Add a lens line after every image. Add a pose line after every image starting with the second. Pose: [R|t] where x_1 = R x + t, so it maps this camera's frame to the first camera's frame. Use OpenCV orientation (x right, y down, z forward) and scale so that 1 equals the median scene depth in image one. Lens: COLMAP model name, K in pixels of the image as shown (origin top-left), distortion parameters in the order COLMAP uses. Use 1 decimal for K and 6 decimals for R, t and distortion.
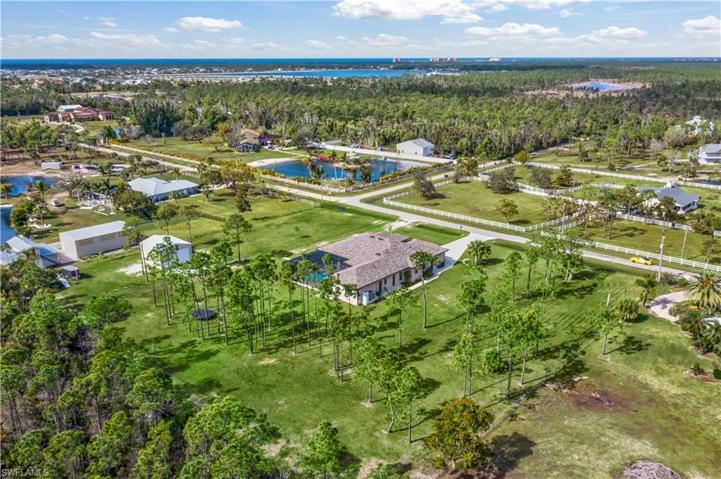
lens RADIAL K [[586.8, 0, 360.5], [0, 586.8, 239.5], [0, 0, 1]] dist [-0.010573, -0.006838]
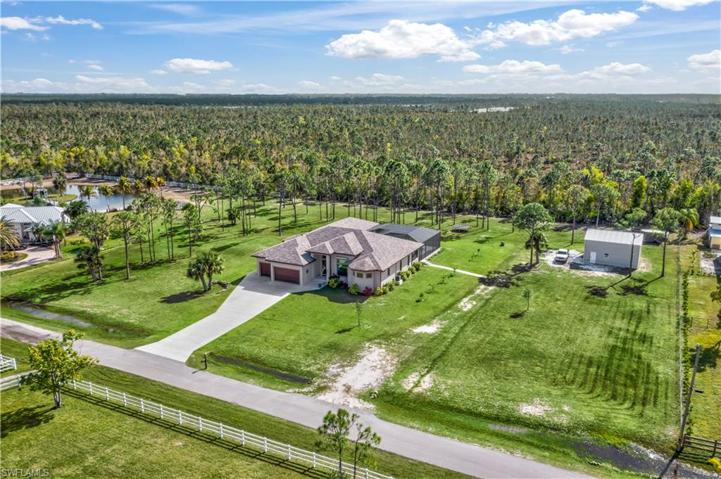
lens RADIAL K [[586.8, 0, 360.5], [0, 586.8, 239.5], [0, 0, 1]] dist [-0.010573, -0.006838]
pose [[-0.958586, 0.075979, -0.274482, 0.209366], [-0.082734, 0.847909, 0.523646, -0.385117], [0.272522, 0.524669, -0.806508, 1.605557]]
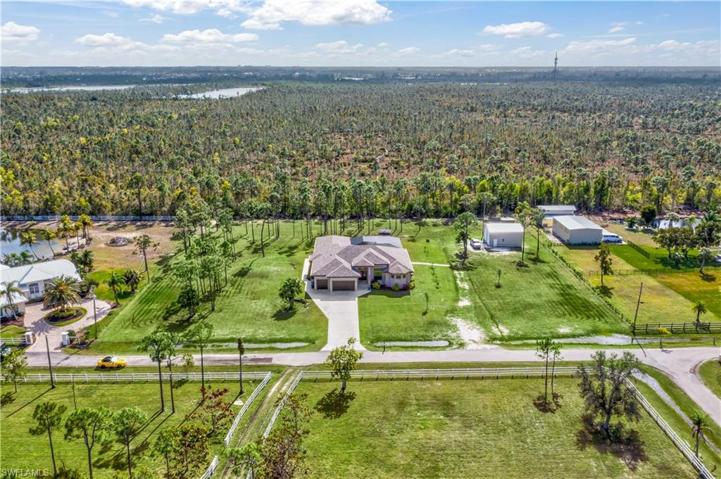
lens RADIAL K [[596.0, 0, 360.5], [0, 596.0, 239.5], [0, 0, 1]] dist [-0.006611, -0.003546]
pose [[-0.719155, 0.198947, -0.665760, 0.738536], [-0.207496, 0.852930, 0.479016, -0.525136], [0.663146, 0.482629, -0.572108, 1.590024]]
